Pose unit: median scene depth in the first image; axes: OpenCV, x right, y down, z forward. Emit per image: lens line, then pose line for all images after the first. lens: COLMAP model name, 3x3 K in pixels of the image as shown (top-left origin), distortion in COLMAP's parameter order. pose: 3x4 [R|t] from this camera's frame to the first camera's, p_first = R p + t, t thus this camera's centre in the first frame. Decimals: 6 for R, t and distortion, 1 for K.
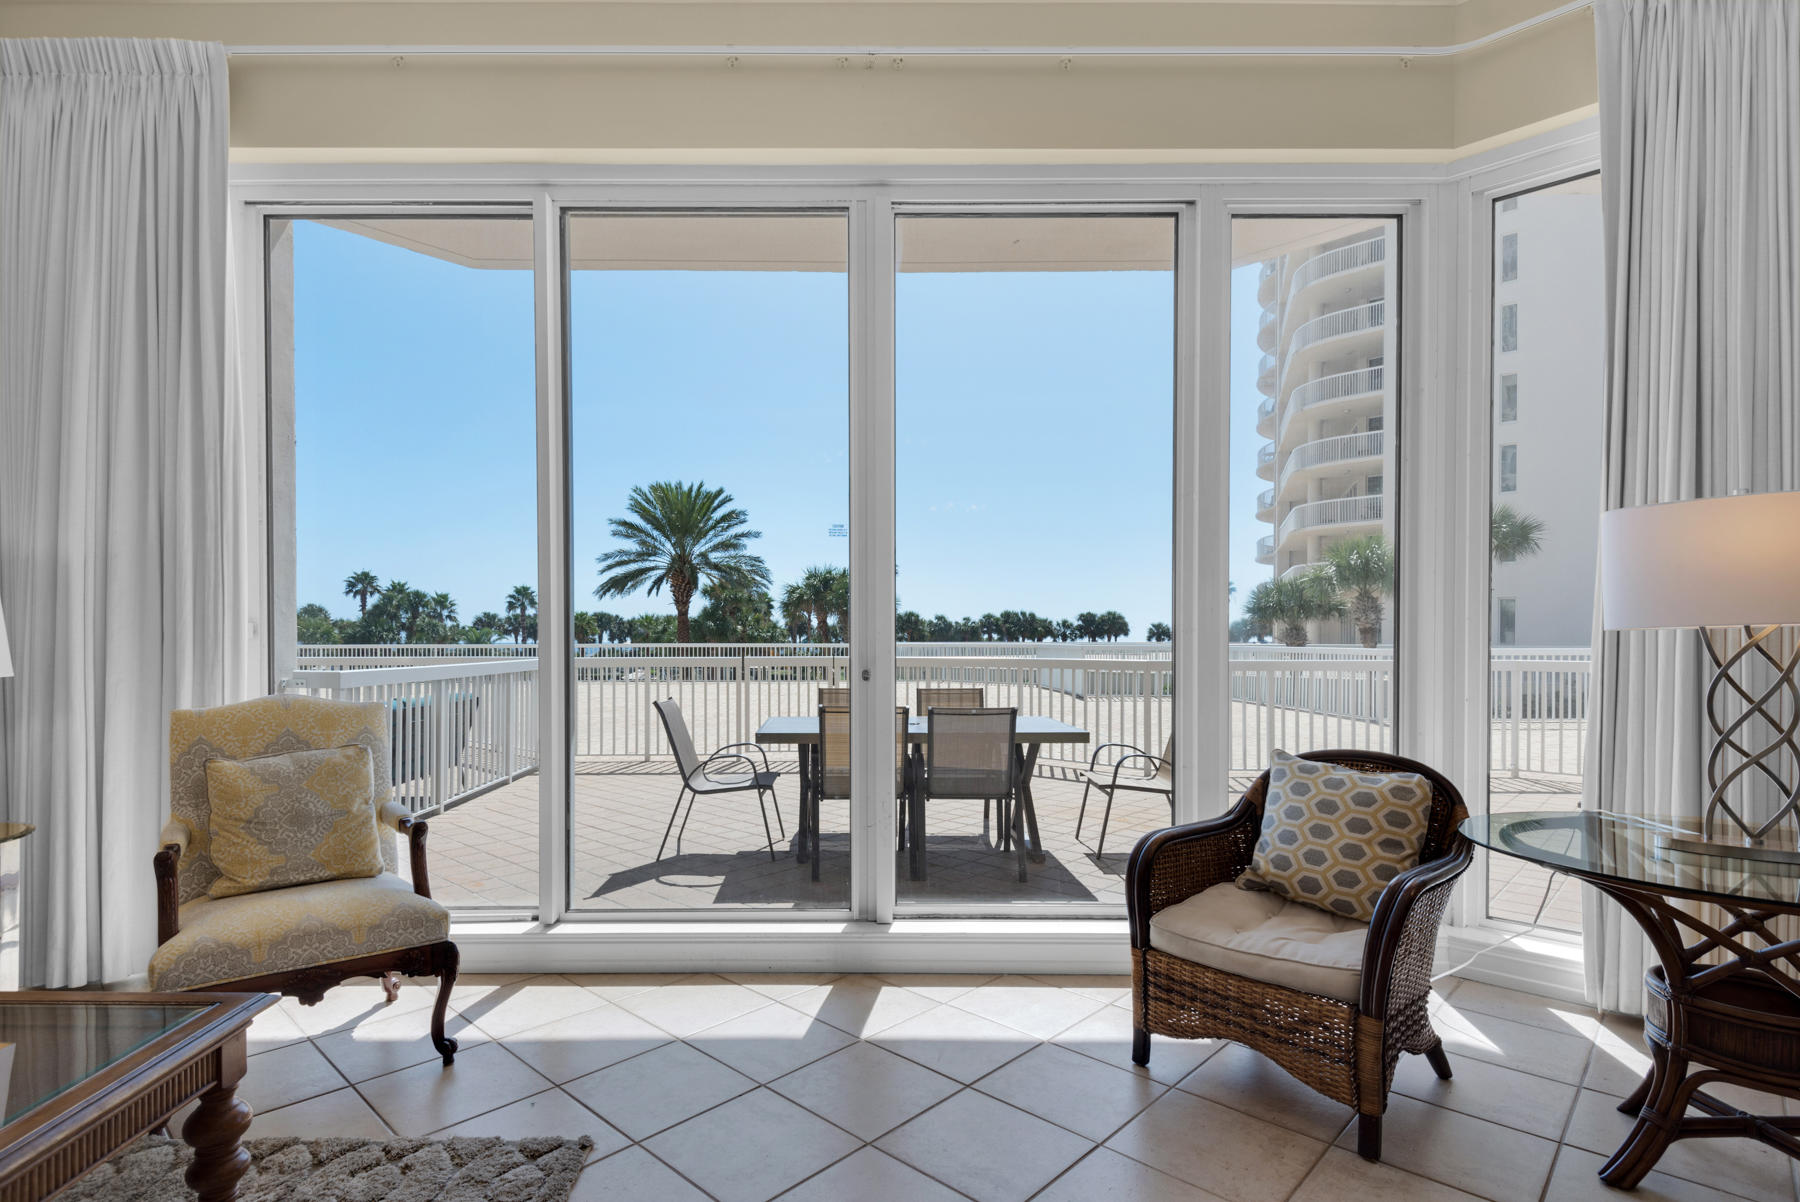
lens RADIAL K [[851.0, 0, 862.9], [0, 851.0, 656.1], [0, 0, 1]] dist [-0.000612, -0.000629]
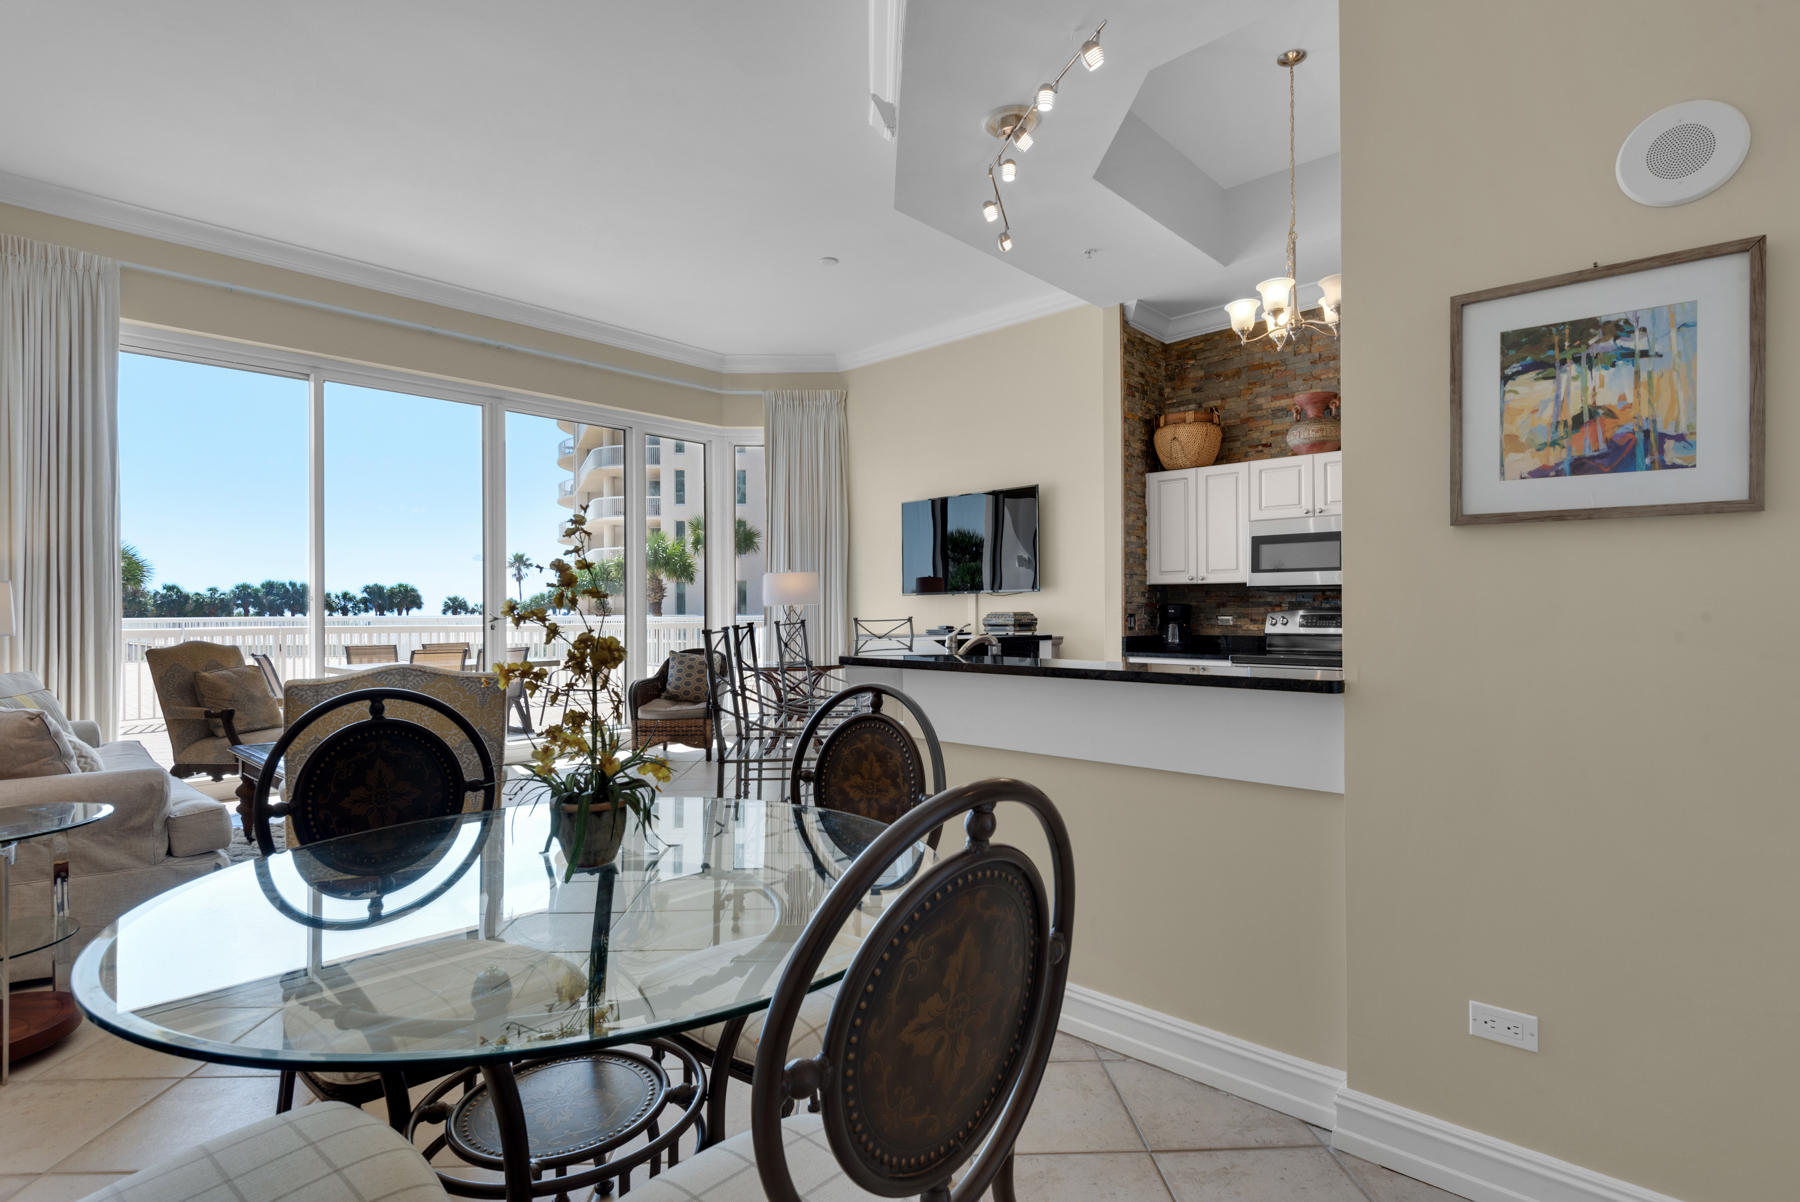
lens RADIAL K [[881.7, 0, 892.3], [0, 881.7, 598.7], [0, 0, 1]] dist [0.012906, -0.011777]
pose [[0.684320, 0.007506, 0.729143, -0.104088], [0.018808, 0.999433, -0.027940, 0.003787], [-0.728939, 0.032833, 0.683791, -0.138135]]
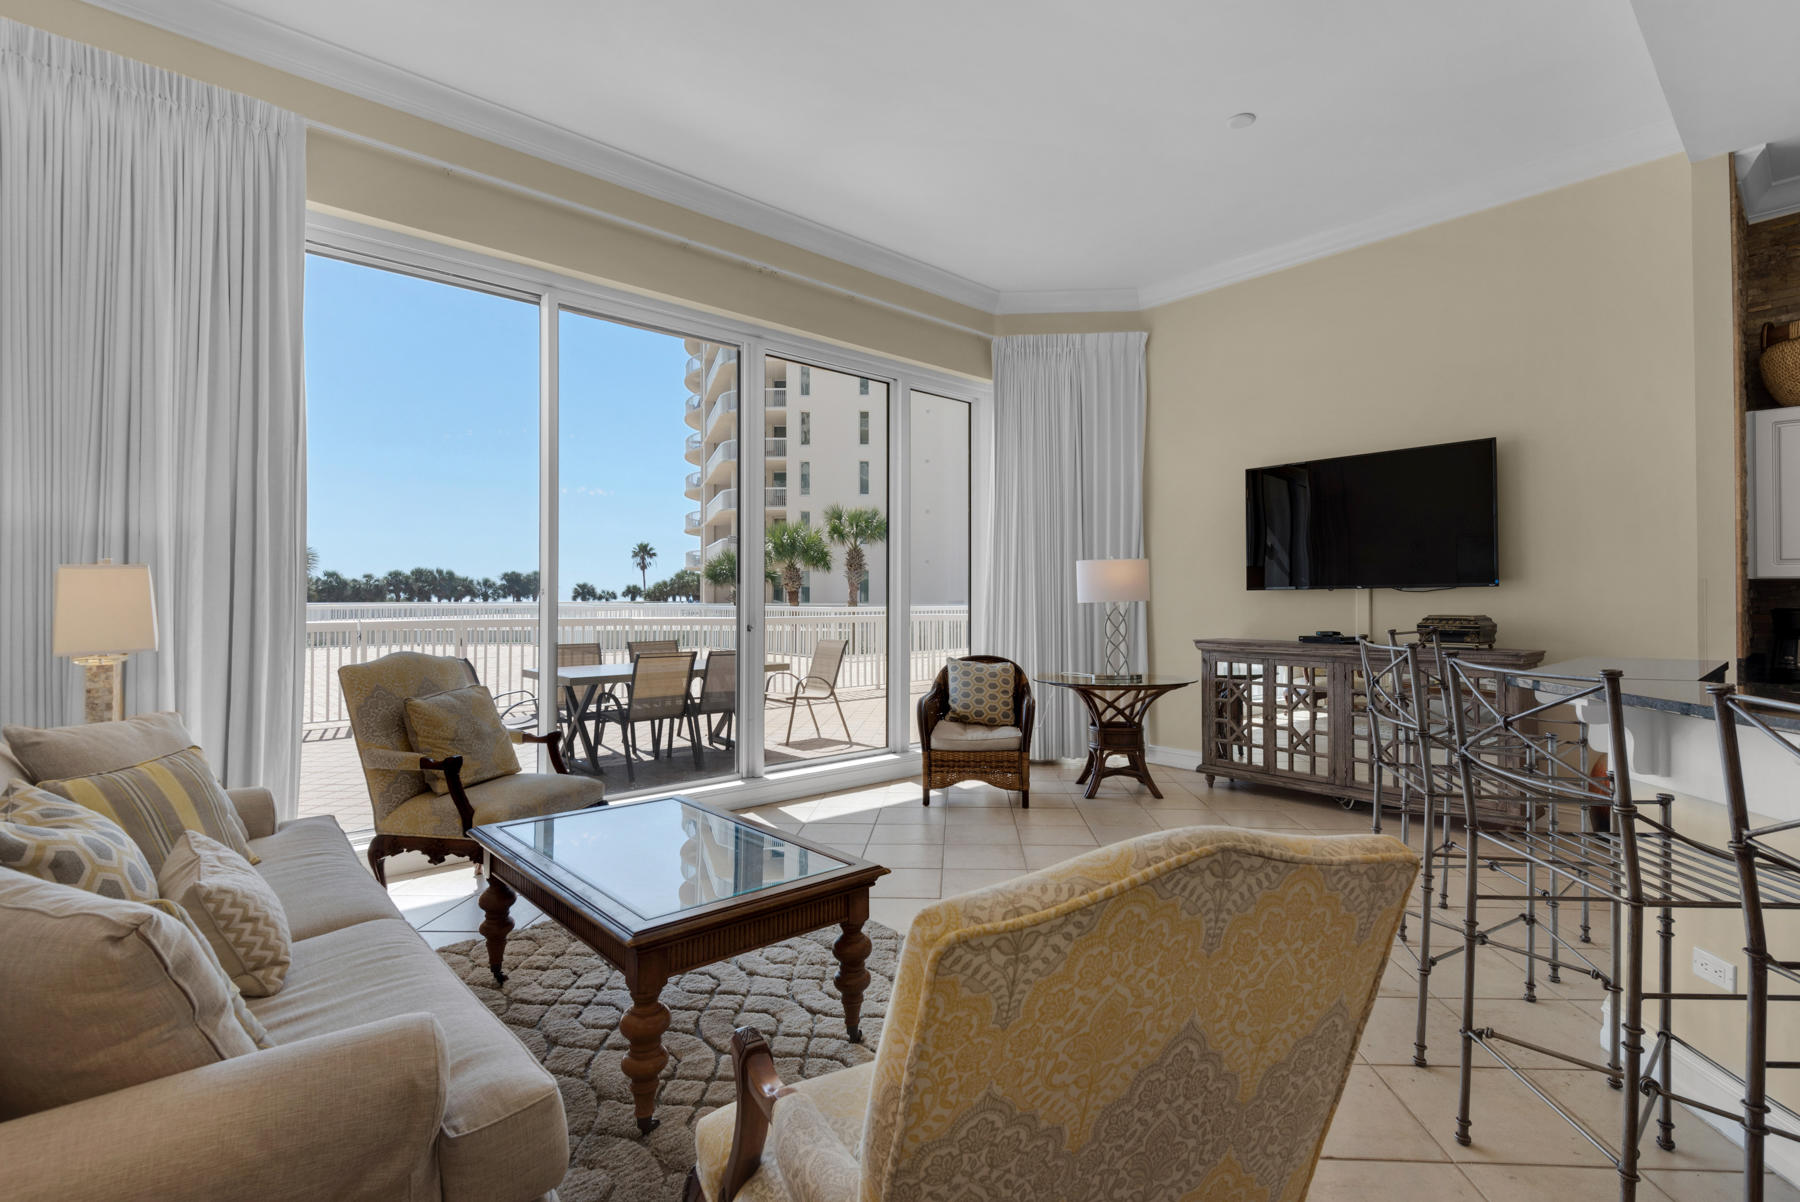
lens RADIAL K [[829.2, 0, 908.2], [0, 829.2, 579.3], [0, 0, 1]] dist [0.014117, -0.006668]
pose [[0.737624, 0.017187, 0.674992, -0.097053], [0.011816, 0.999194, -0.038354, -0.000599], [-0.675108, 0.036267, 0.736827, -0.045170]]
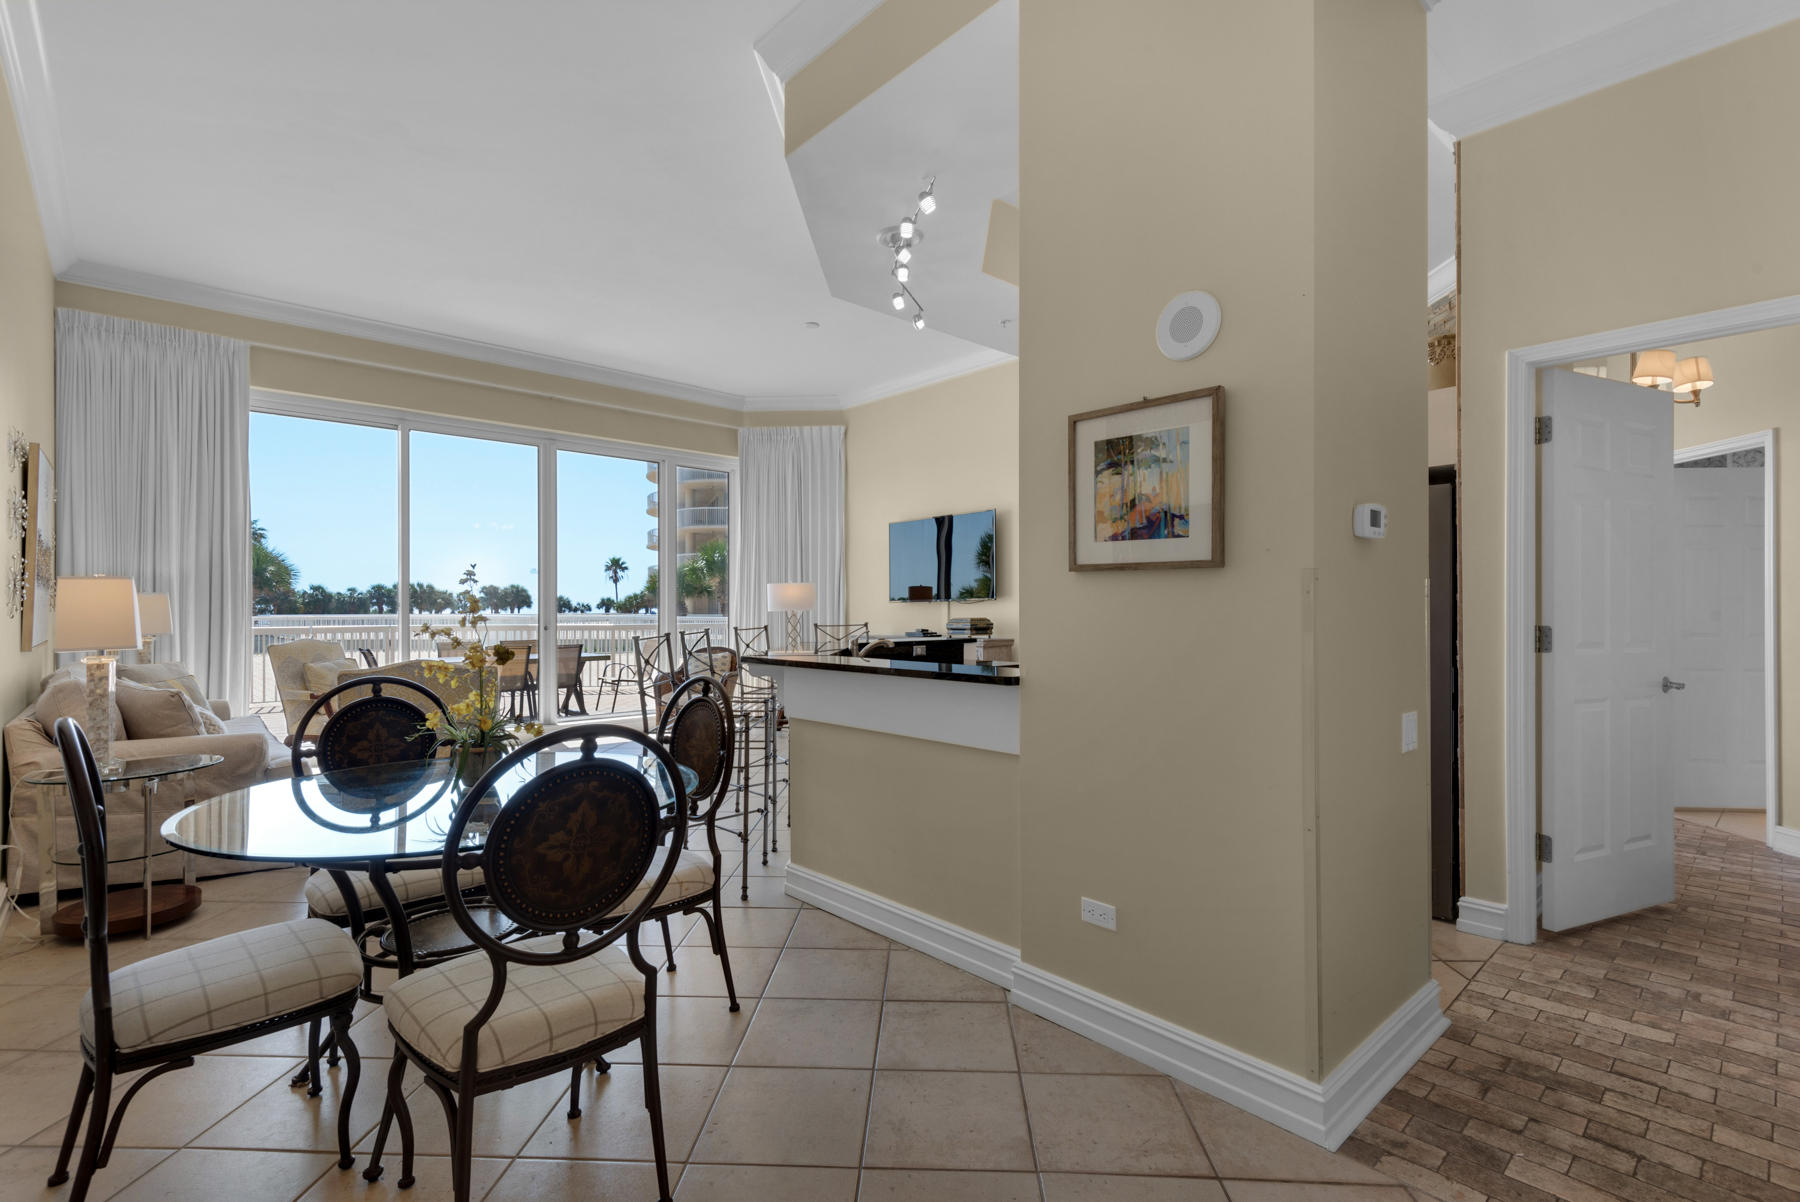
lens RADIAL K [[829.2, 0, 902.0], [0, 829.2, 600.2], [0, 0, 1]] dist [0.014117, -0.006668]
pose [[0.737521, 0.008092, 0.675276, -0.102001], [0.013775, 0.999540, -0.027023, 0.002557], [-0.675184, 0.029232, 0.737070, -0.178639]]
